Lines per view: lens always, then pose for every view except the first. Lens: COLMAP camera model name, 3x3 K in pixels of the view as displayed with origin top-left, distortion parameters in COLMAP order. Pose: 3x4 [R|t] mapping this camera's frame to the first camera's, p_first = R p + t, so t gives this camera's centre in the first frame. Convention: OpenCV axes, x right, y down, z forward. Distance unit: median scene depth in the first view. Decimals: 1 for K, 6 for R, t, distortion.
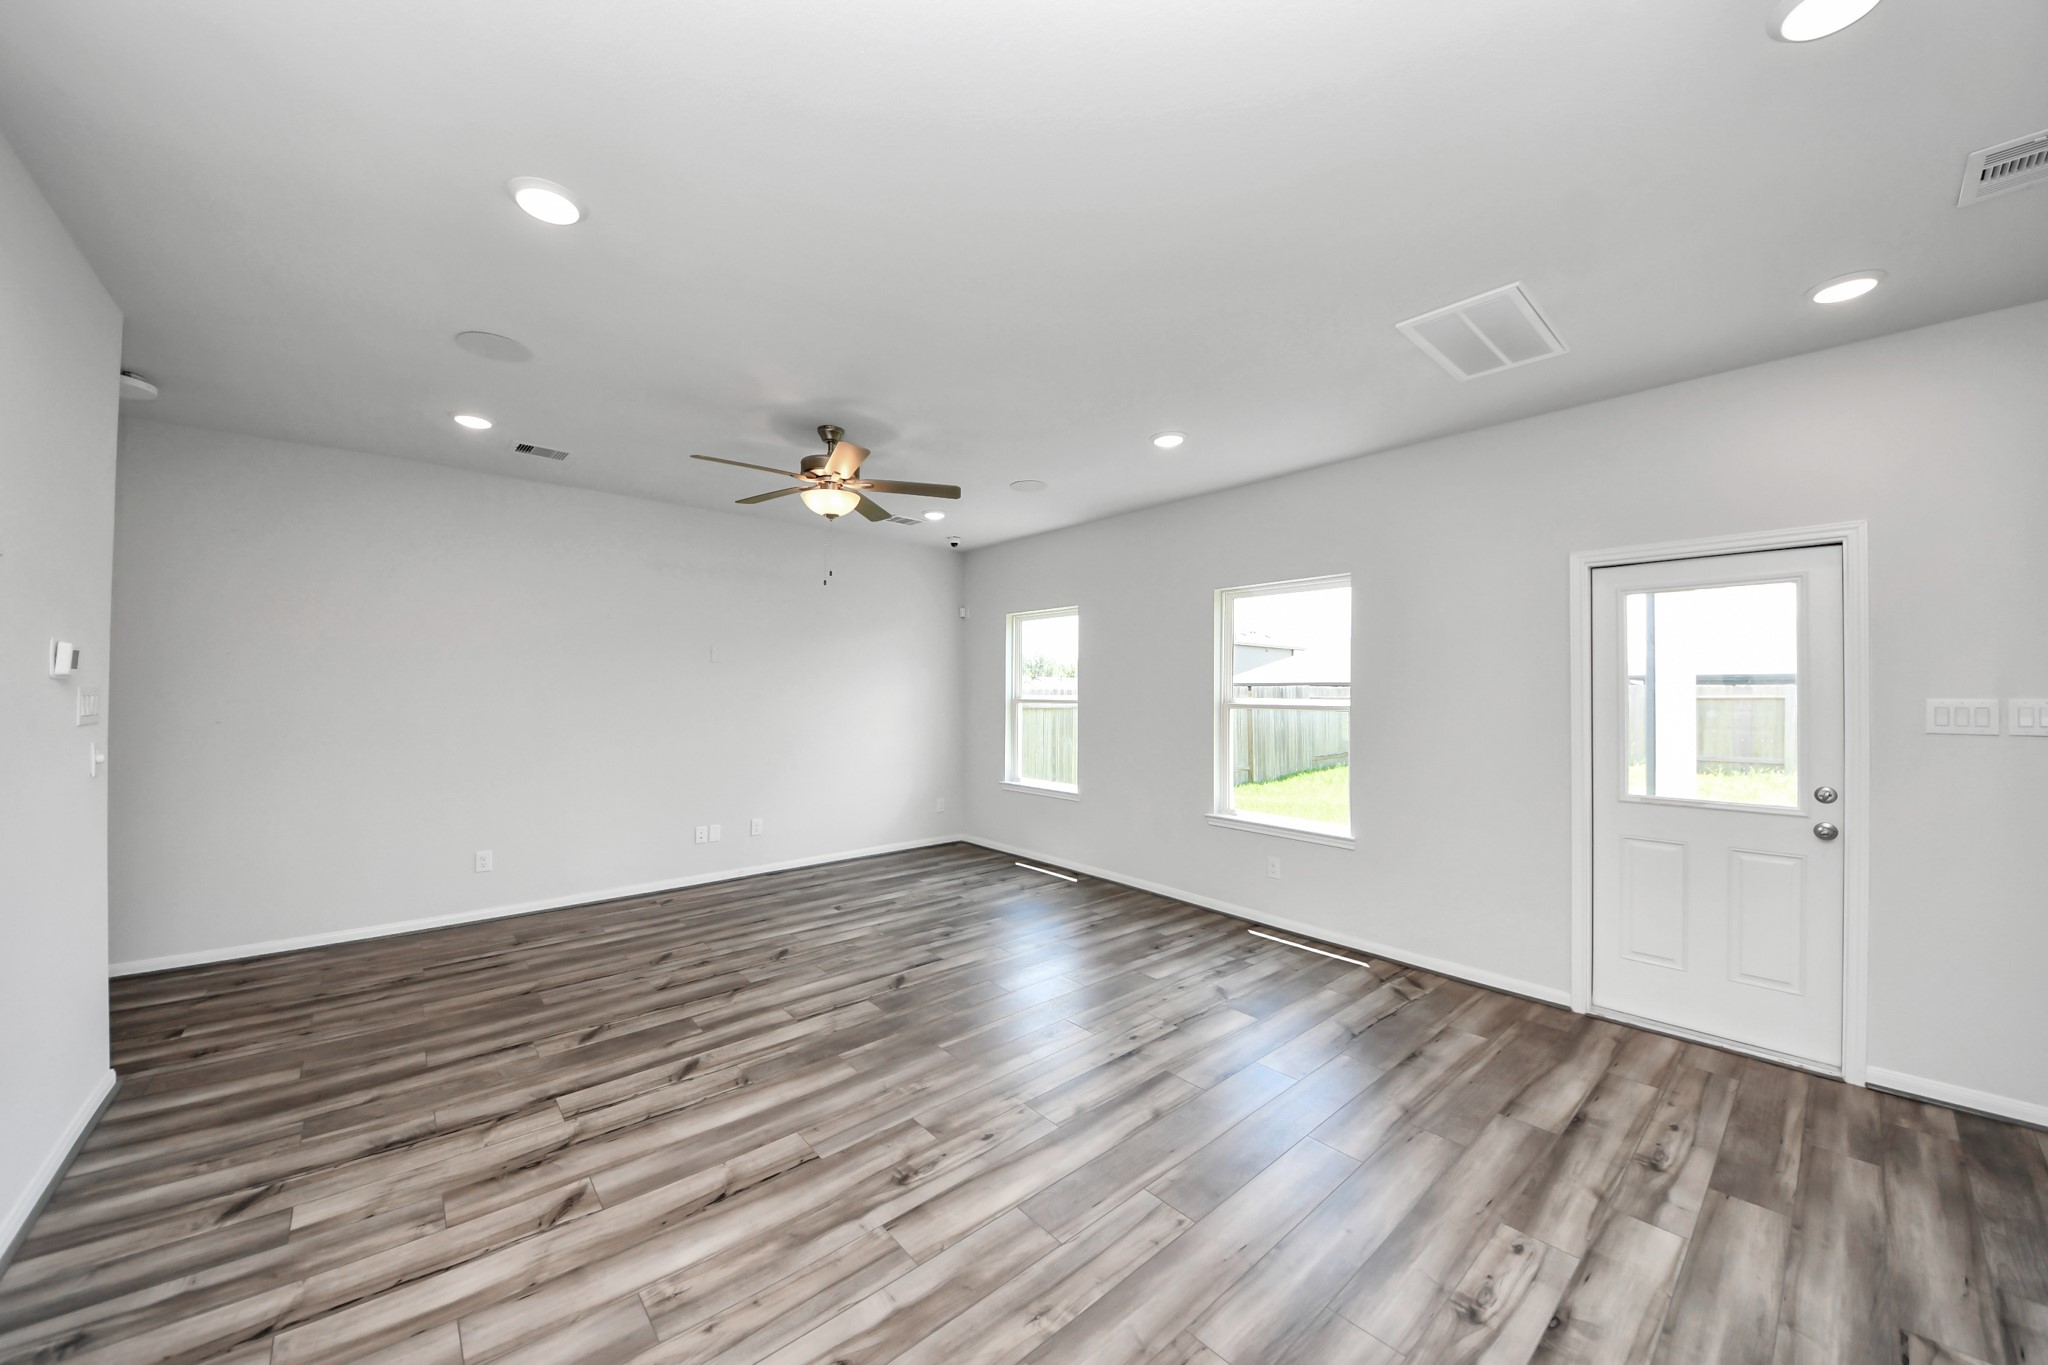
lens RADIAL K [[725.5, 0, 1013.2], [0, 725.5, 681.9], [0, 0, 1]] dist [0.040132, -0.022280]
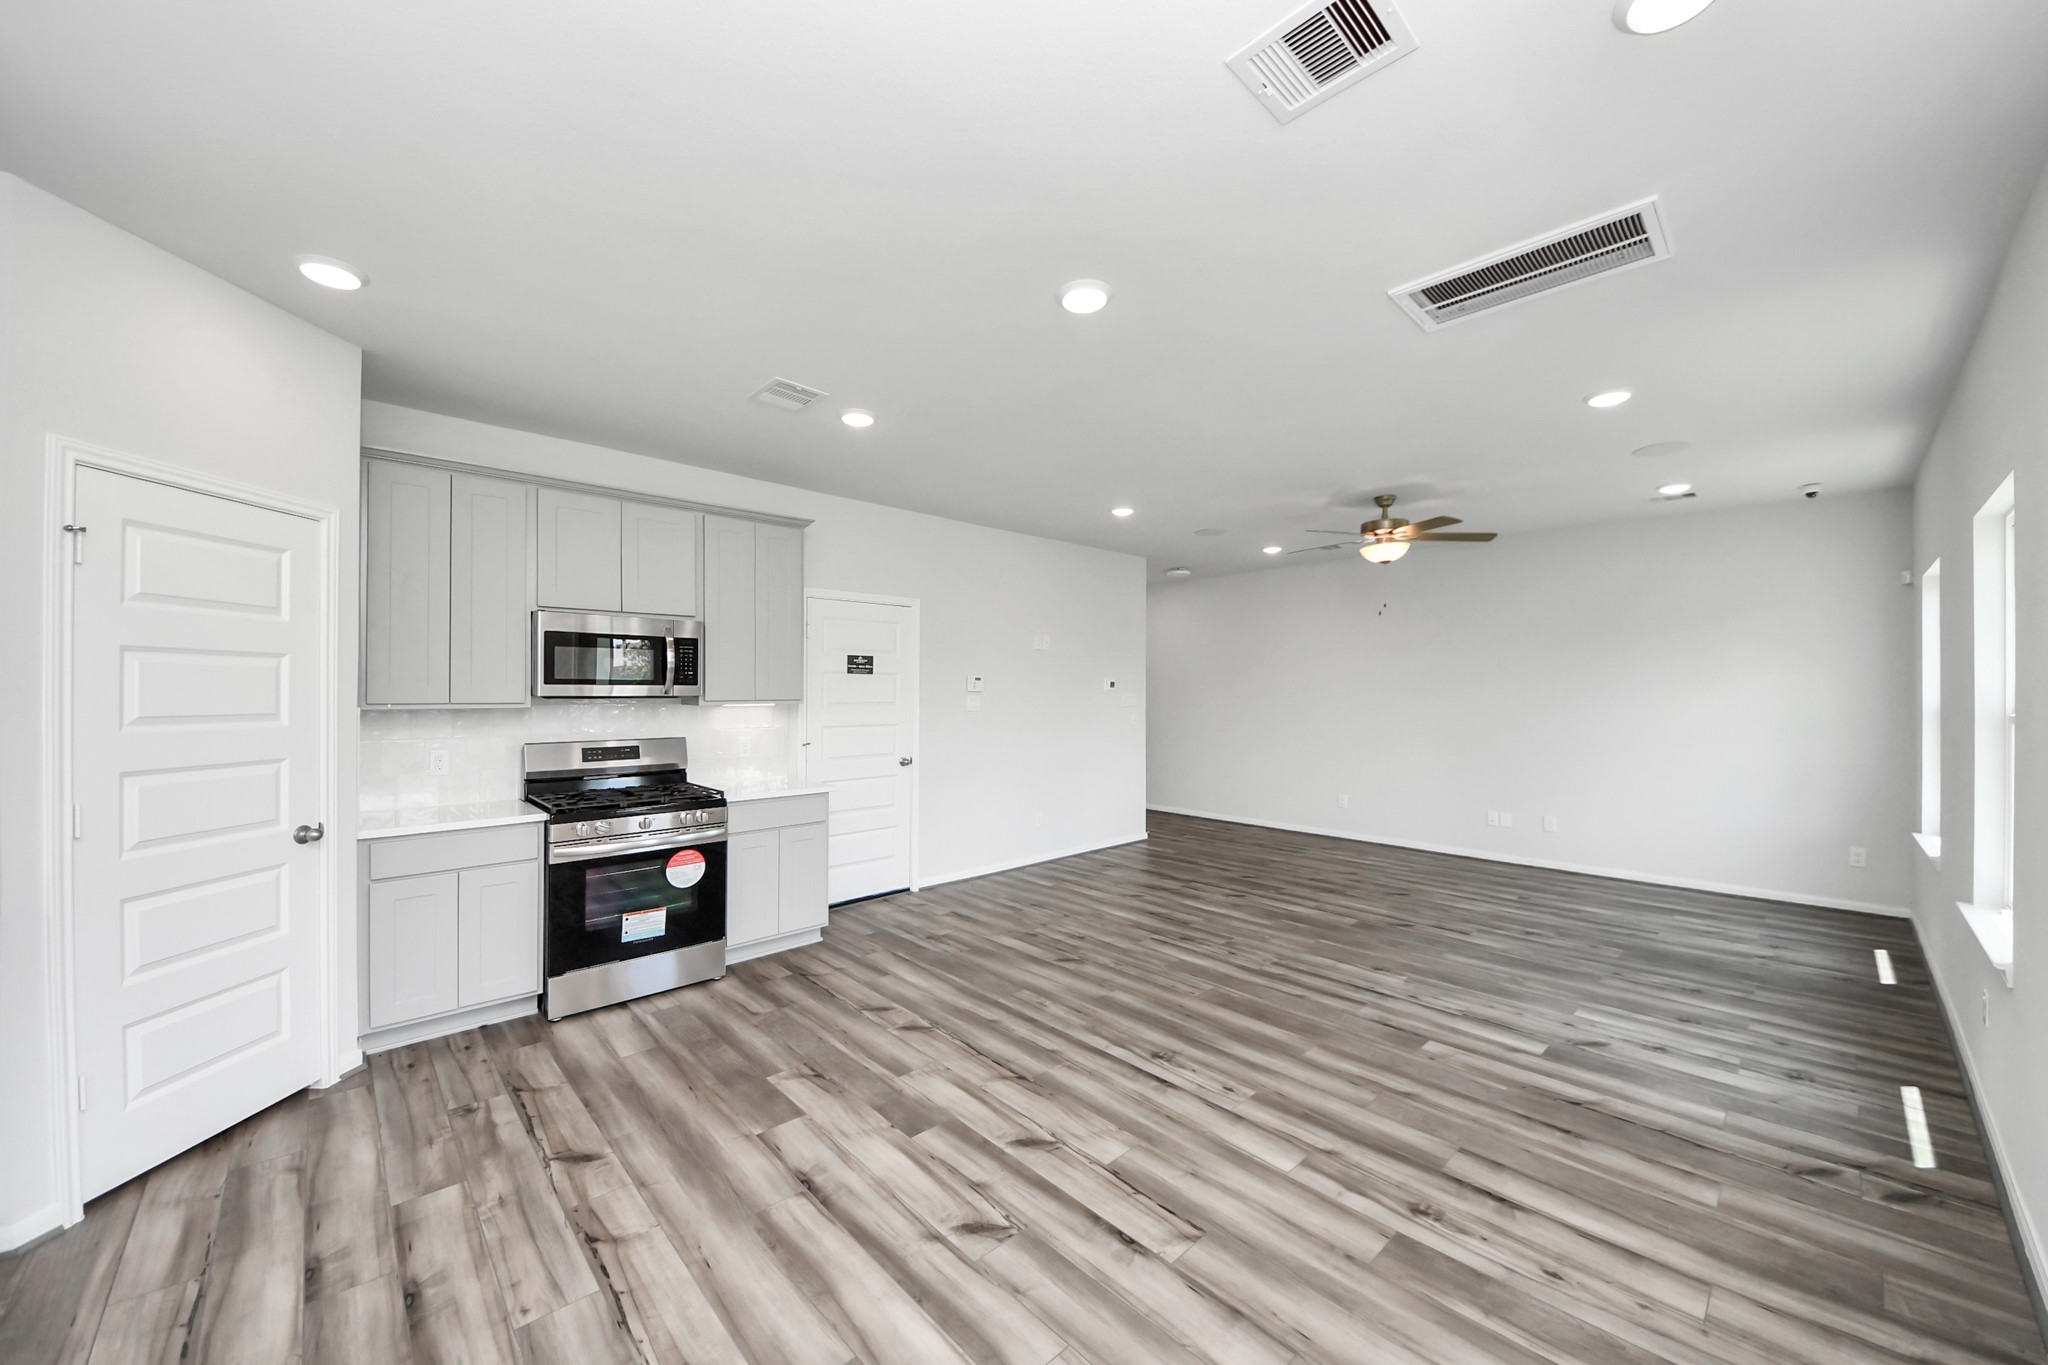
lens RADIAL K [[745.3, 0, 1001.0], [0, 745.3, 685.7], [0, 0, 1]] dist [0.014505, -0.013996]
pose [[0.025120, -0.011006, -0.999624, 1.146076], [0.008780, 0.999903, -0.010789, 0.004841], [0.999646, -0.008505, 0.025215, 0.282438]]
